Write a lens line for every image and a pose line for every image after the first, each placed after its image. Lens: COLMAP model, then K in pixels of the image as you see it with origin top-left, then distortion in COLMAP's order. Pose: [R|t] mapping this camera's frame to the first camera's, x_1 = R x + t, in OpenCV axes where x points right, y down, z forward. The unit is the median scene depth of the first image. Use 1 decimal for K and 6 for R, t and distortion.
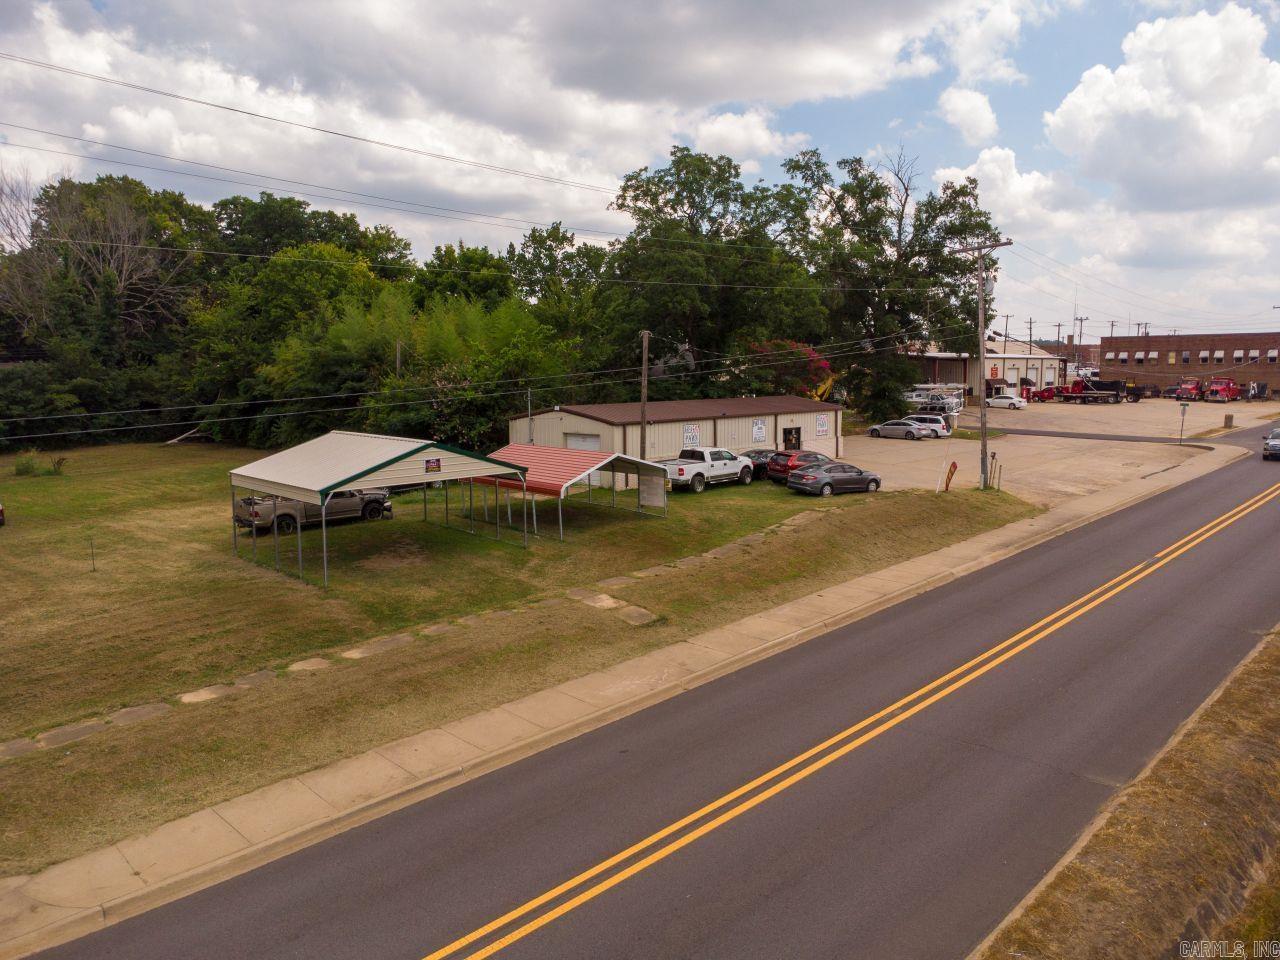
lens RADIAL K [[946.3, 0, 654.6], [0, 946.3, 469.1], [0, 0, 1]] dist [0.007504, -0.002285]
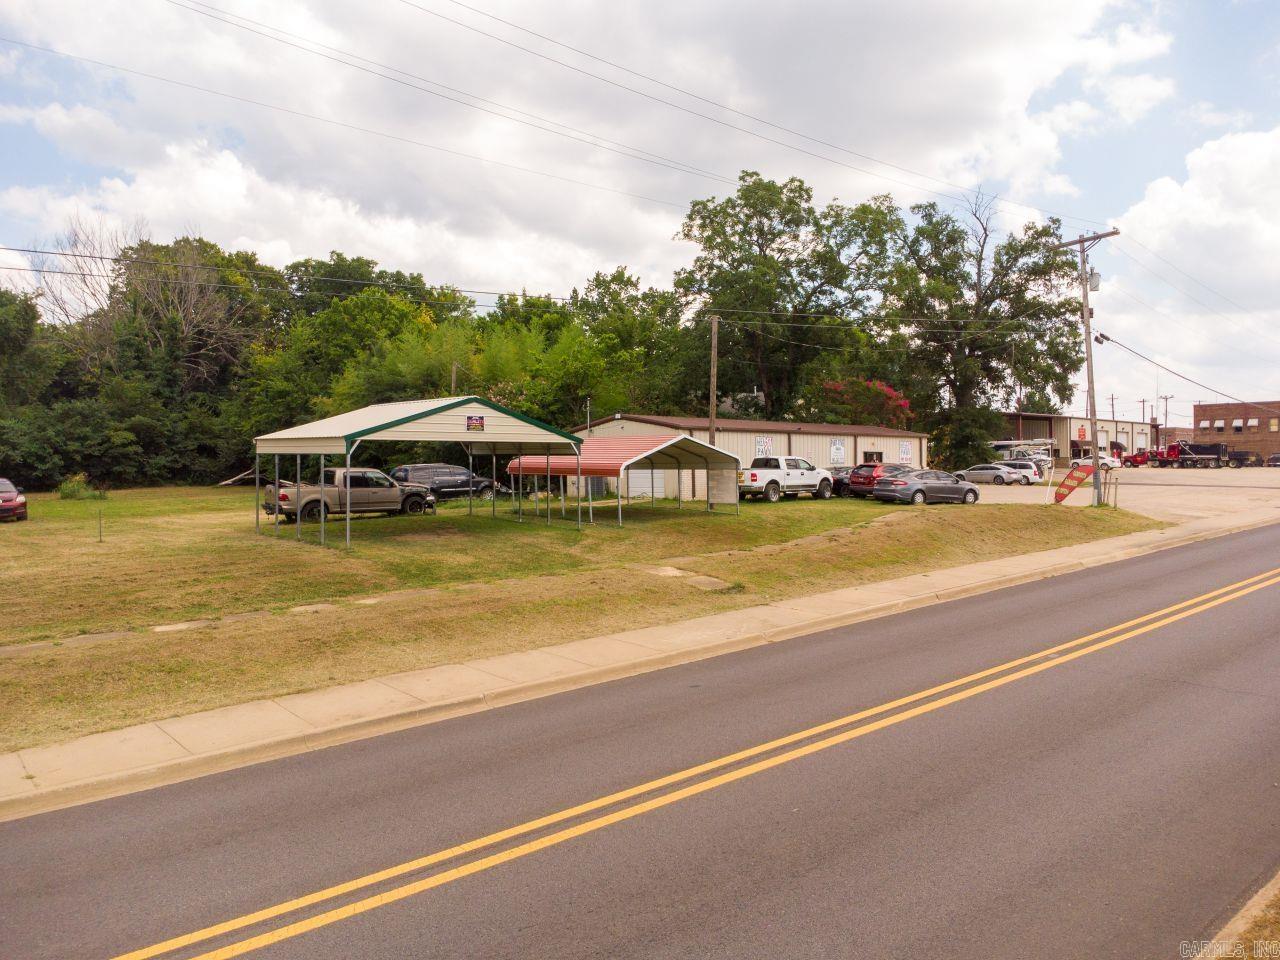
lens RADIAL K [[946.3, 0, 654.5], [0, 946.3, 458.2], [0, 0, 1]] dist [0.007504, -0.002285]
pose [[0.997743, 0.000550, -0.067150, -0.004687], [-0.008703, 0.992592, -0.121184, 0.073552], [0.066586, 0.121495, 0.990356, 0.076756]]
